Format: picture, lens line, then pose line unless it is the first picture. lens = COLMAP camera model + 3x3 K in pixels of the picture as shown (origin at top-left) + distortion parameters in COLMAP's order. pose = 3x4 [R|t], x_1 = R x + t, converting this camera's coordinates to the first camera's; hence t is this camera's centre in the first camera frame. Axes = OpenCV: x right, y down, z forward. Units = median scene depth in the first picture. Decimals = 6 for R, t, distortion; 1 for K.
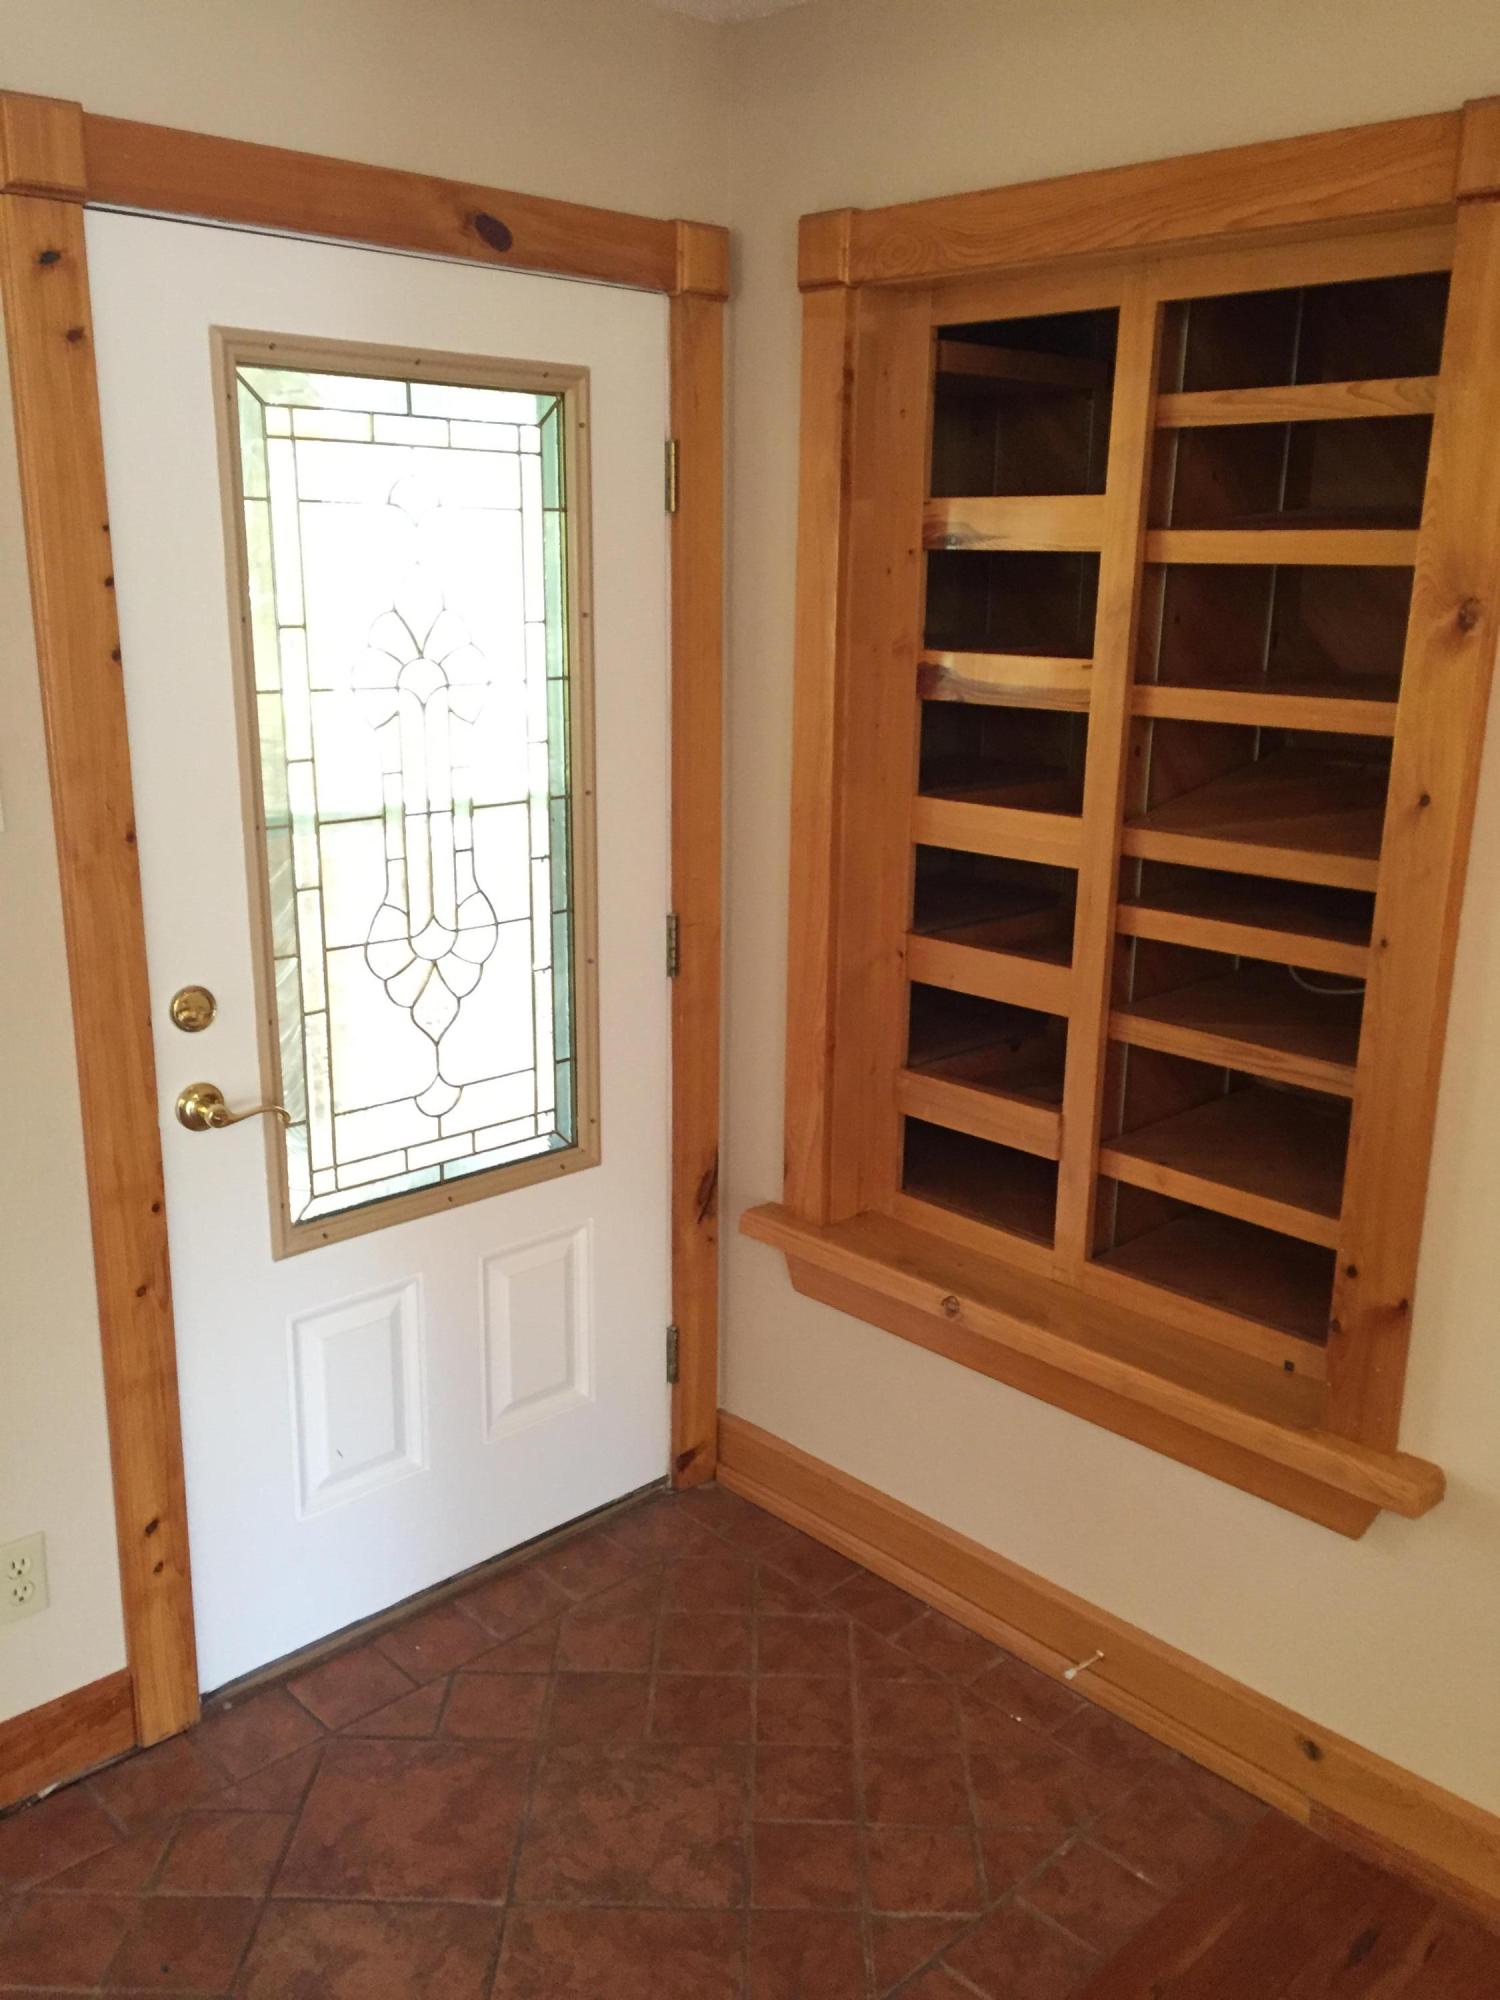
lens RADIAL K [[1708.2, 0, 771.2], [0, 1708.2, 1006.5], [0, 0, 1]] dist [0.098326, -0.133938]
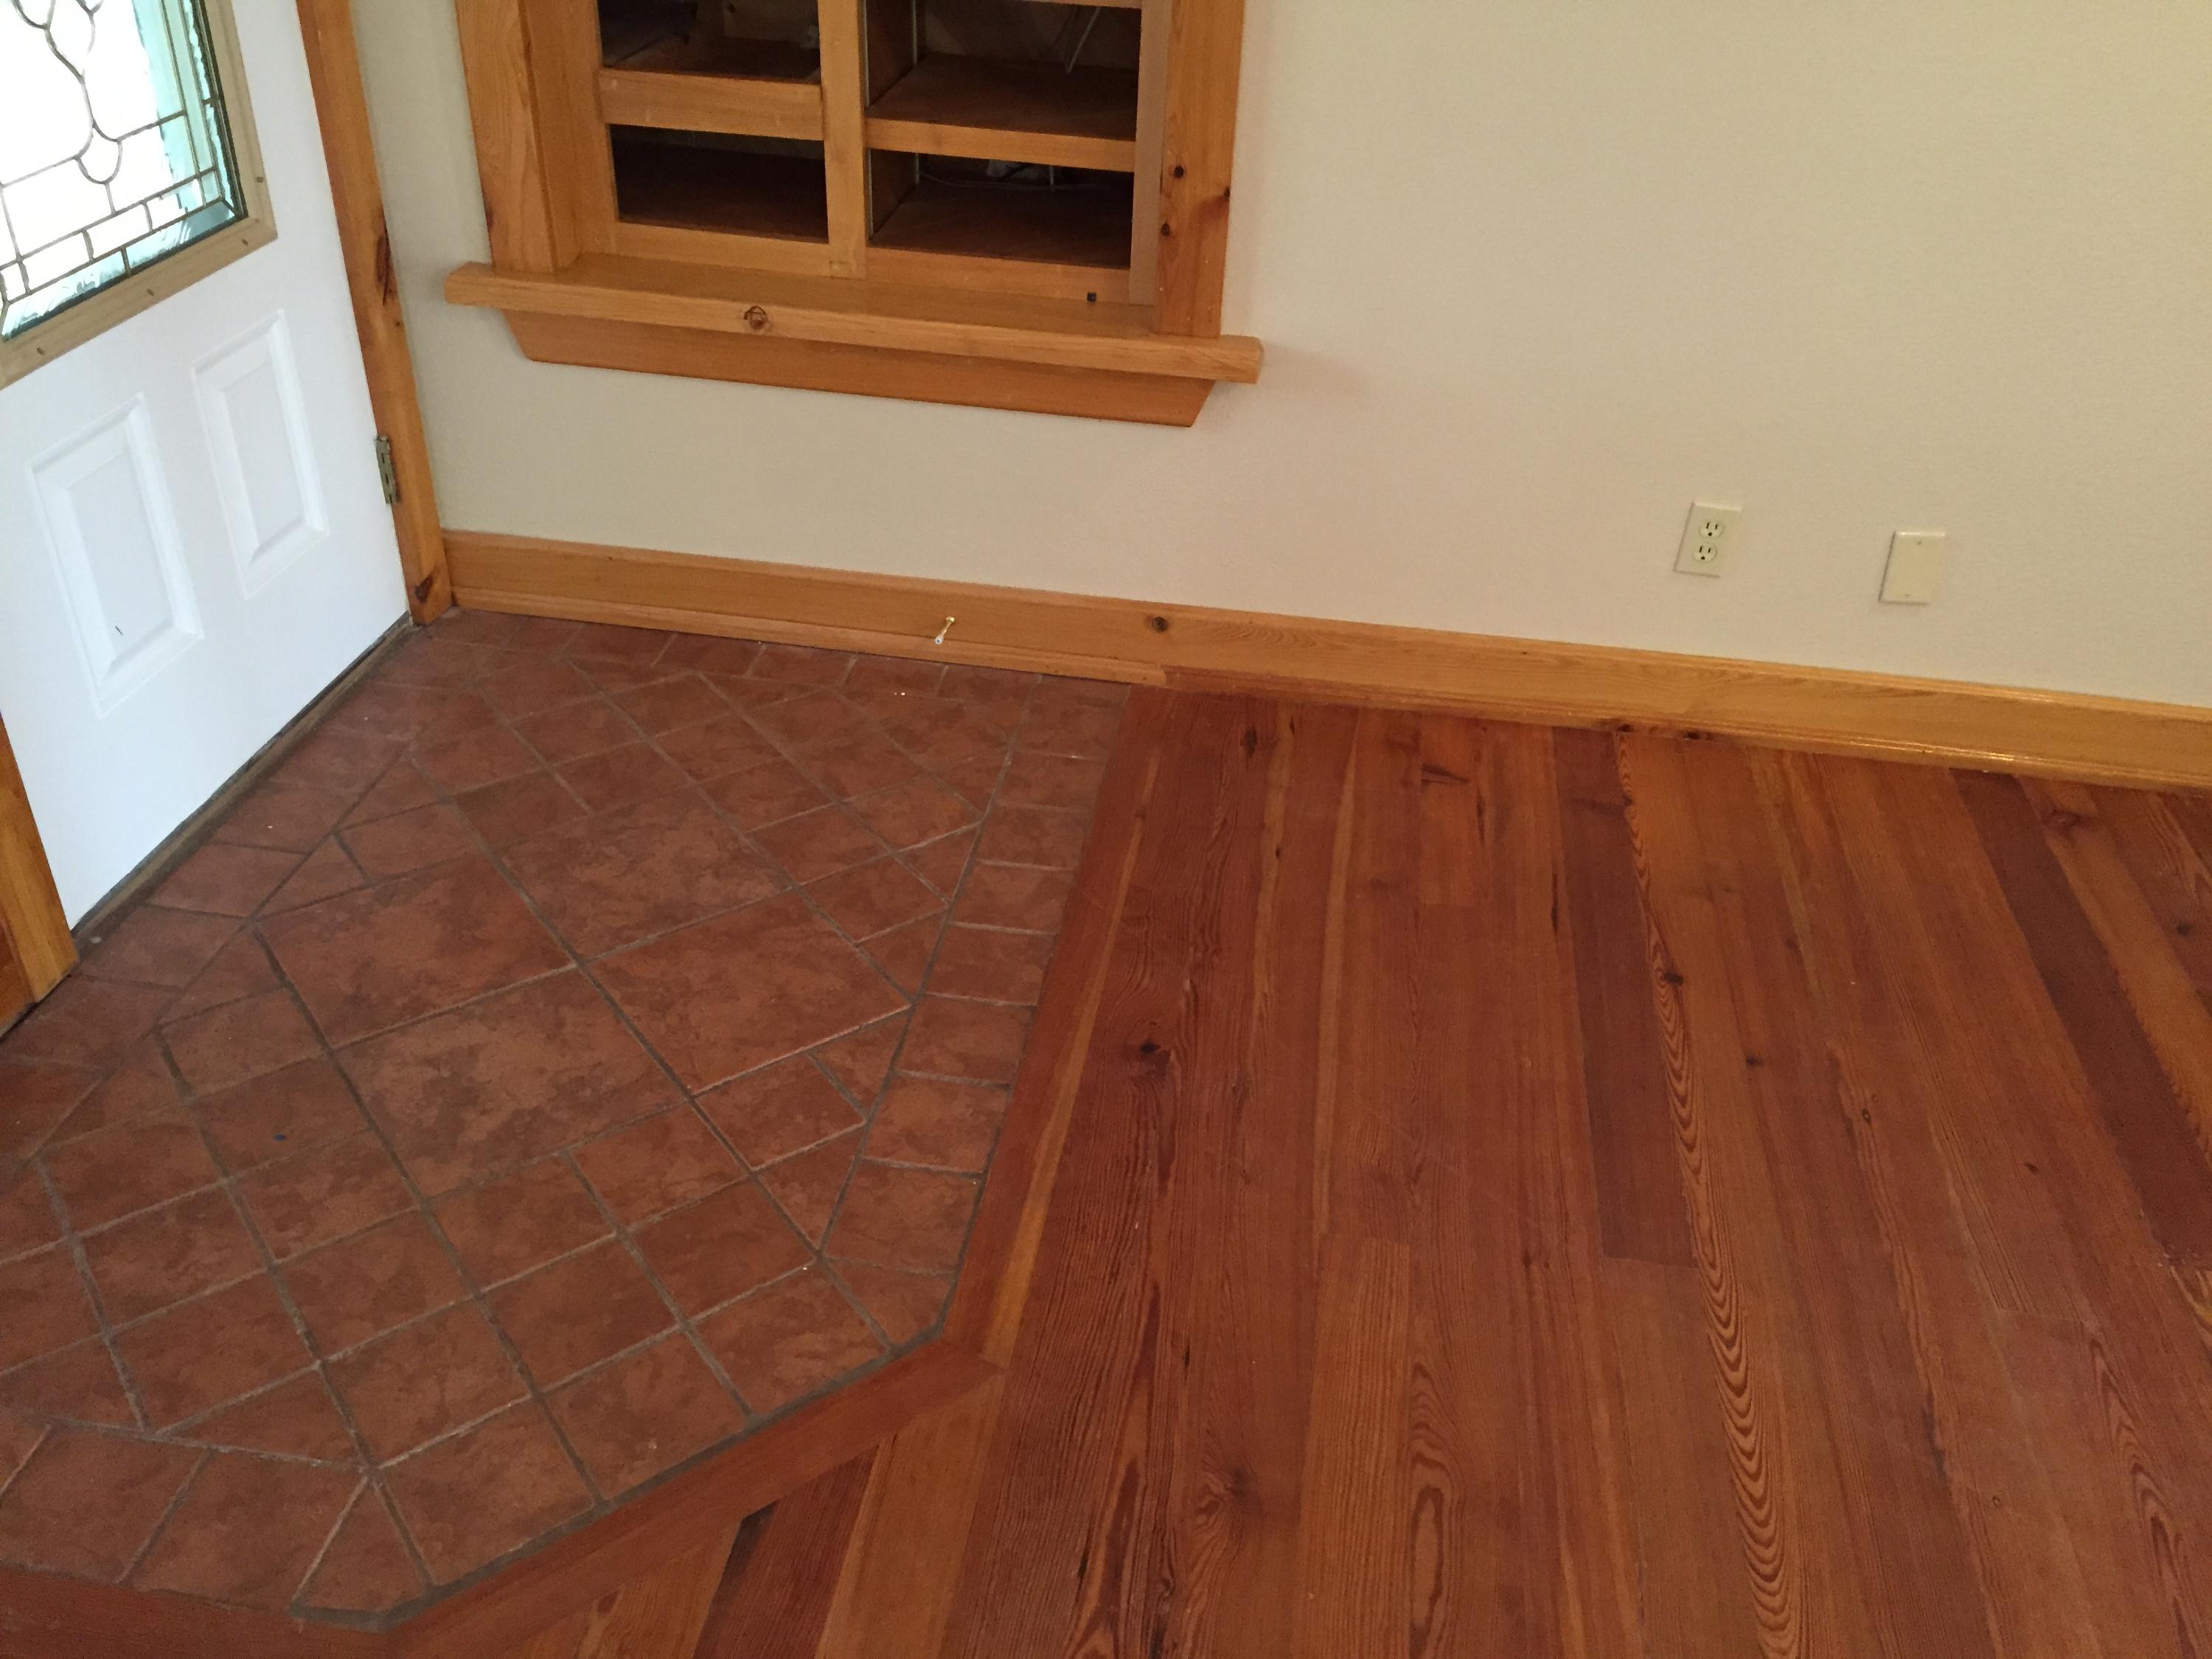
lens RADIAL K [[1889.2, 0, 1117.8], [0, 1889.2, 836.8], [0, 0, 1]] dist [0.098326, -0.133938]
pose [[0.792218, -0.320017, 0.519595, -0.386478], [0.127666, 0.919537, 0.371690, 0.073034], [-0.596734, -0.228125, 0.769329, -0.001717]]
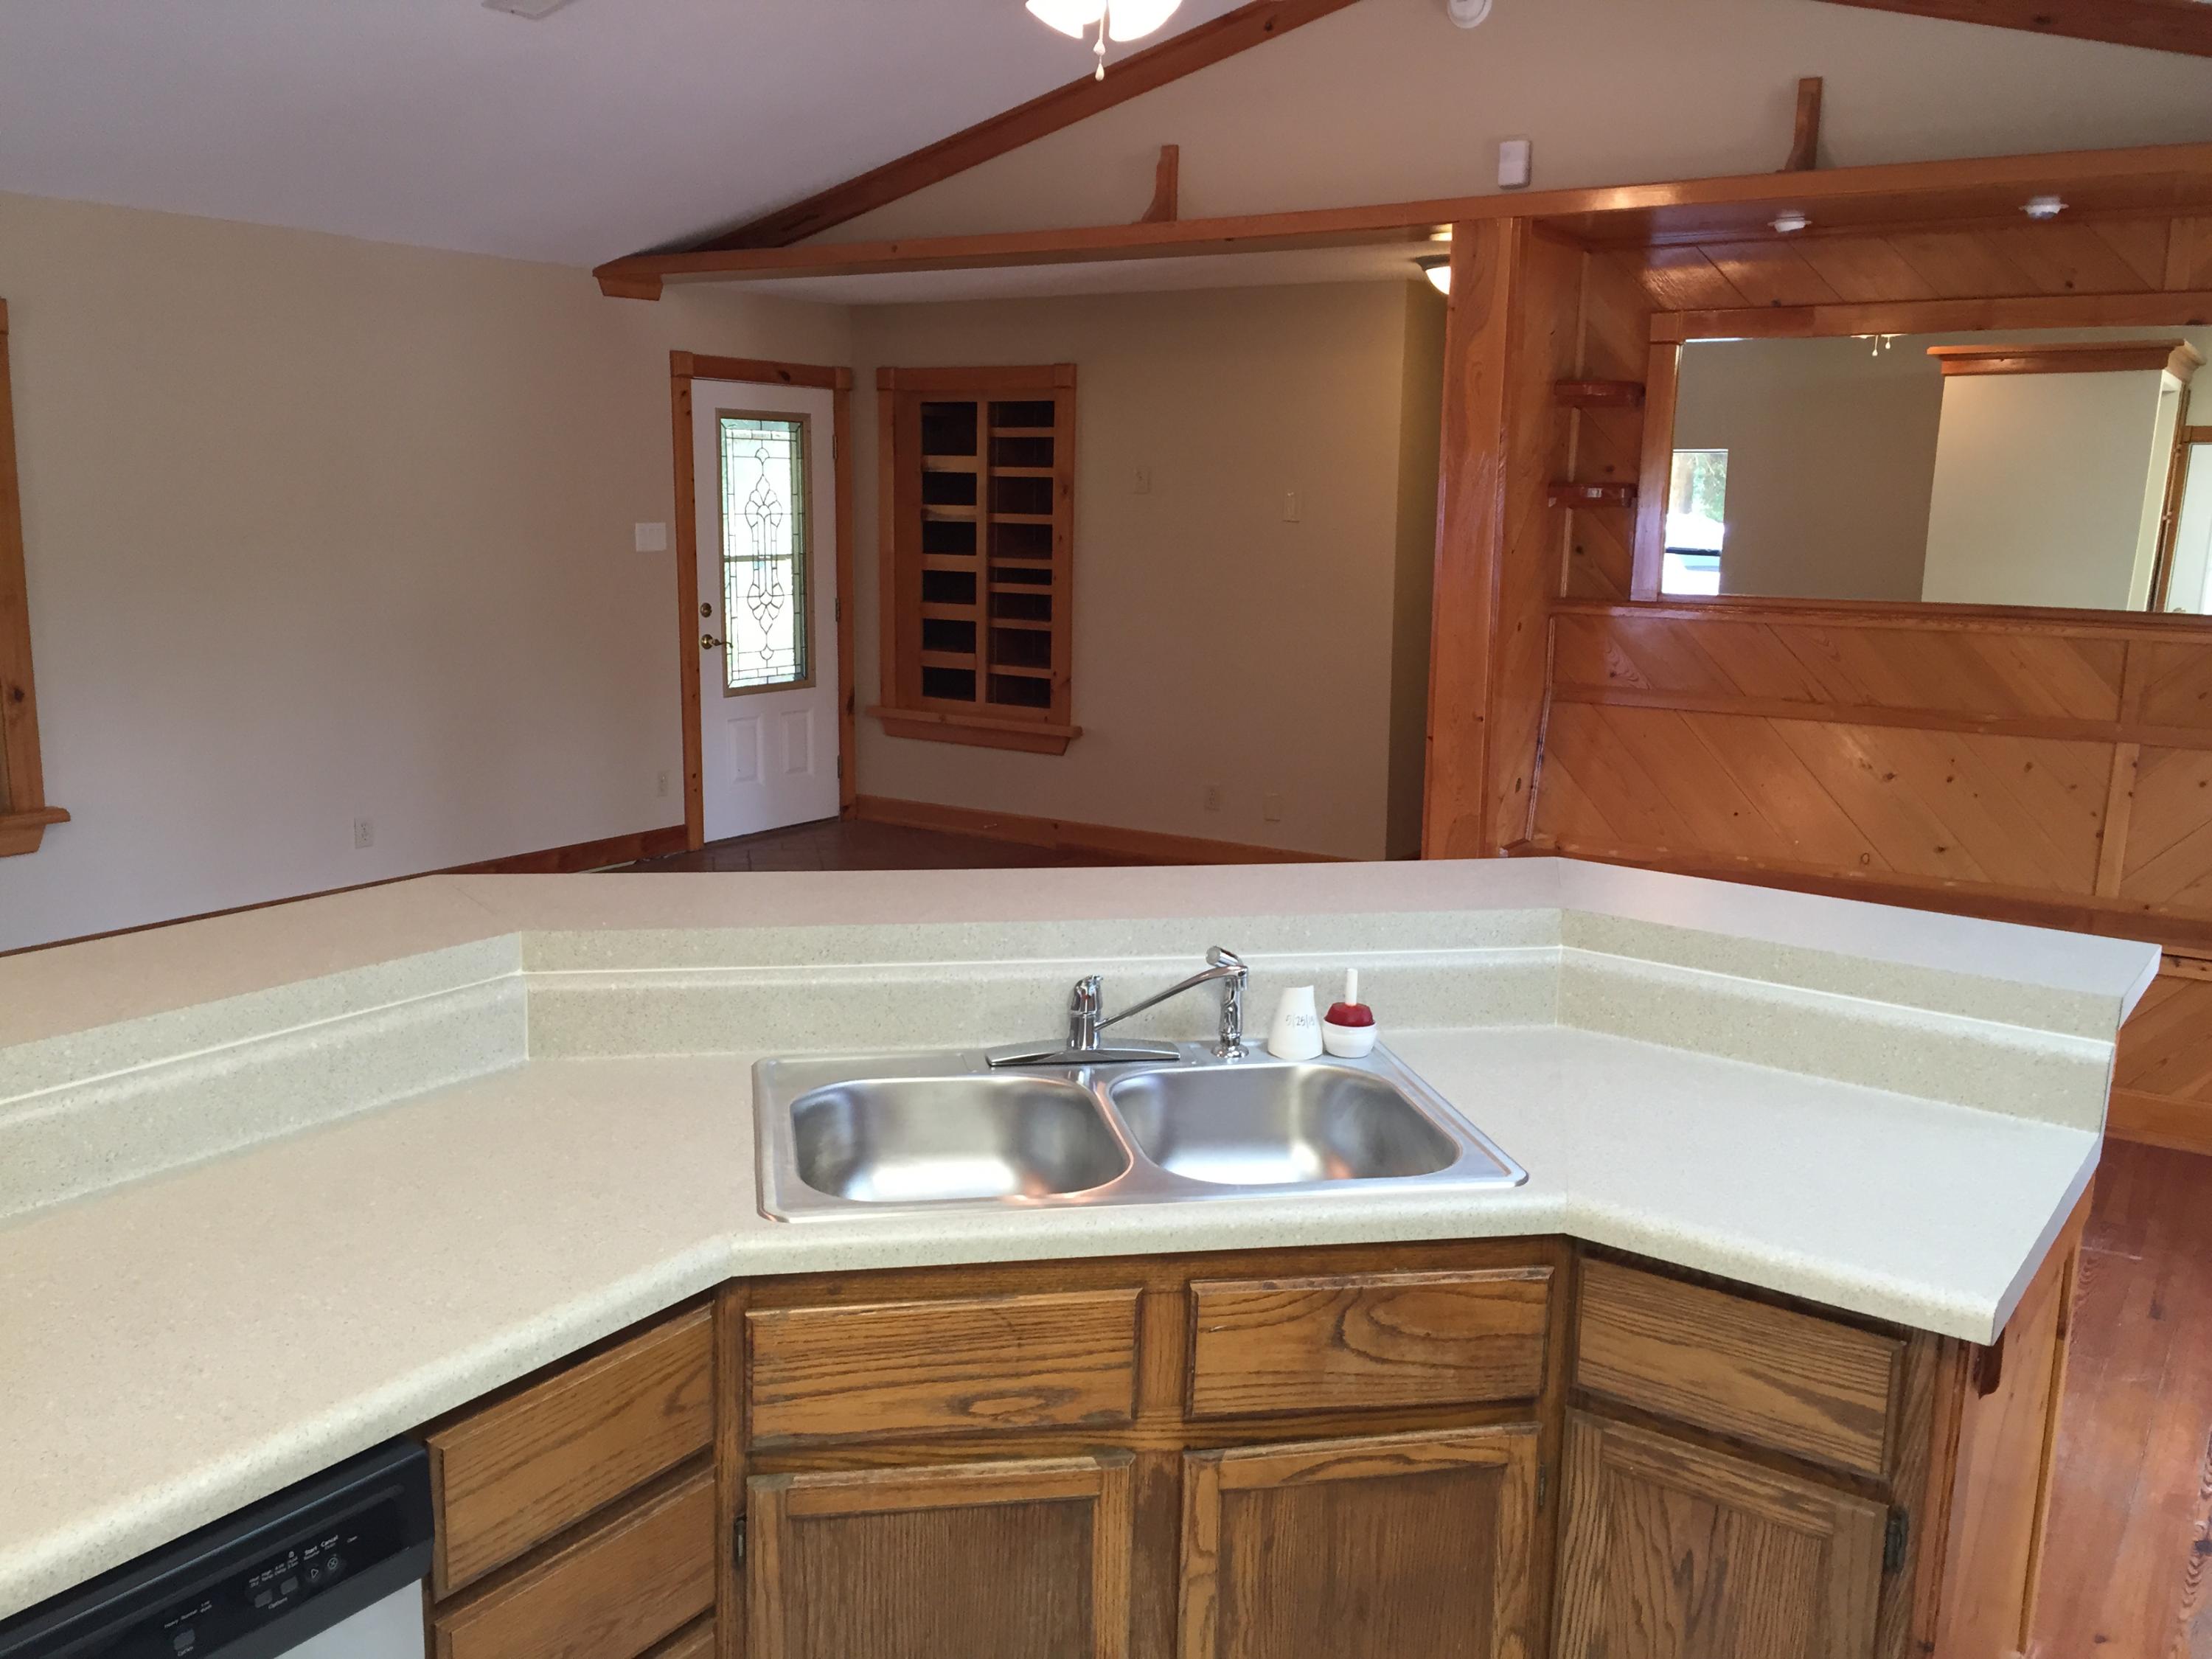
lens RADIAL K [[1889.2, 0, 1117.8], [0, 1889.2, 836.8], [0, 0, 1]] dist [0.098326, -0.133938]
pose [[0.975676, -0.039938, 0.215550, -0.328467], [0.055299, 0.996305, -0.065707, 0.631985], [-0.212129, 0.076029, 0.974280, -2.350005]]
